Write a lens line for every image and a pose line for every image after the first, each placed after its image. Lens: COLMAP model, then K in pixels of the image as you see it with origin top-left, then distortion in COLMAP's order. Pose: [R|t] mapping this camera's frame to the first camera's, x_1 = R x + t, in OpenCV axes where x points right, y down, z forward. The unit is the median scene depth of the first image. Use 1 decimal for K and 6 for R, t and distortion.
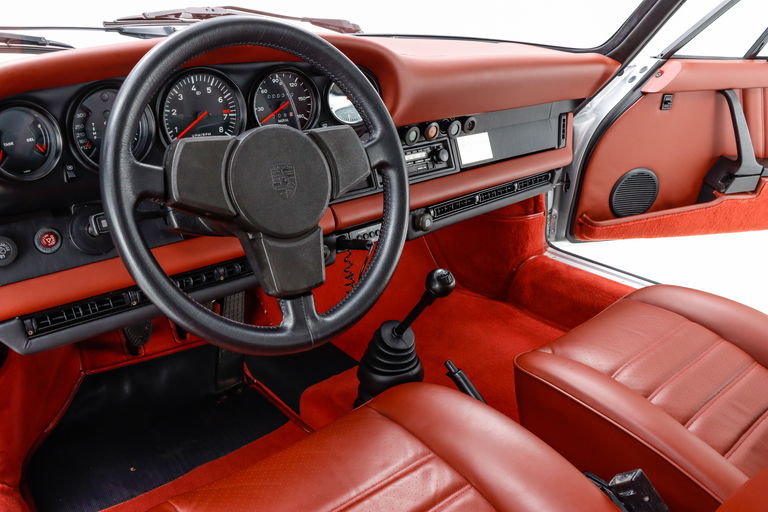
lens RADIAL K [[624.2, 0, 384.4], [0, 624.2, 258.7], [0, 0, 1]] dist [-0.140134, 0.045570]
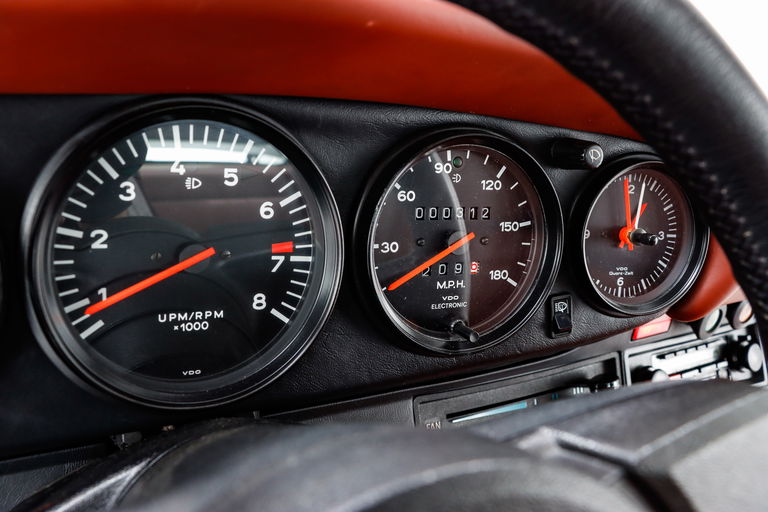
lens RADIAL K [[624.2, 0, 380.2], [0, 624.2, 256.5], [0, 0, 1]] dist [-0.140134, 0.045570]
pose [[0.974310, 0.113581, -0.194472, -0.135271], [-0.140323, 0.981569, -0.129740, -0.187544], [0.176152, 0.153696, 0.972290, 0.650653]]
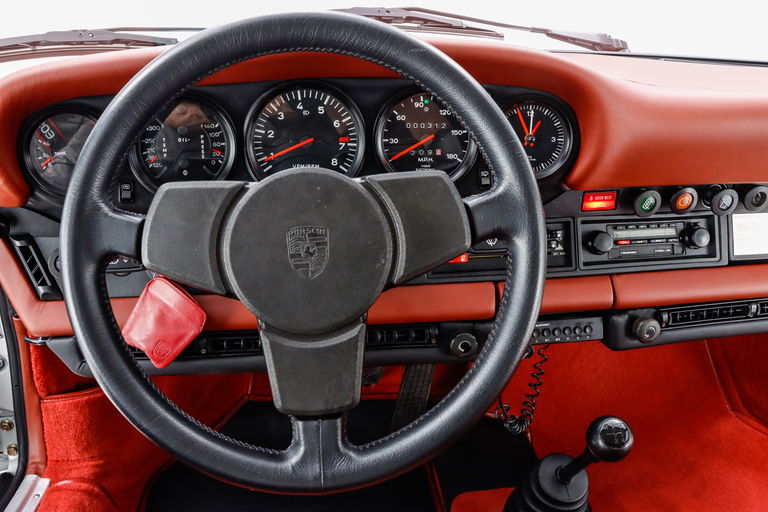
lens RADIAL K [[624.2, 0, 382.1], [0, 624.2, 248.7], [0, 0, 1]] dist [-0.140134, 0.045570]
pose [[0.831037, 0.184160, -0.524845, 0.198462], [-0.209357, 0.977771, 0.011590, -0.117866], [0.515312, 0.100249, 0.851119, 0.356413]]
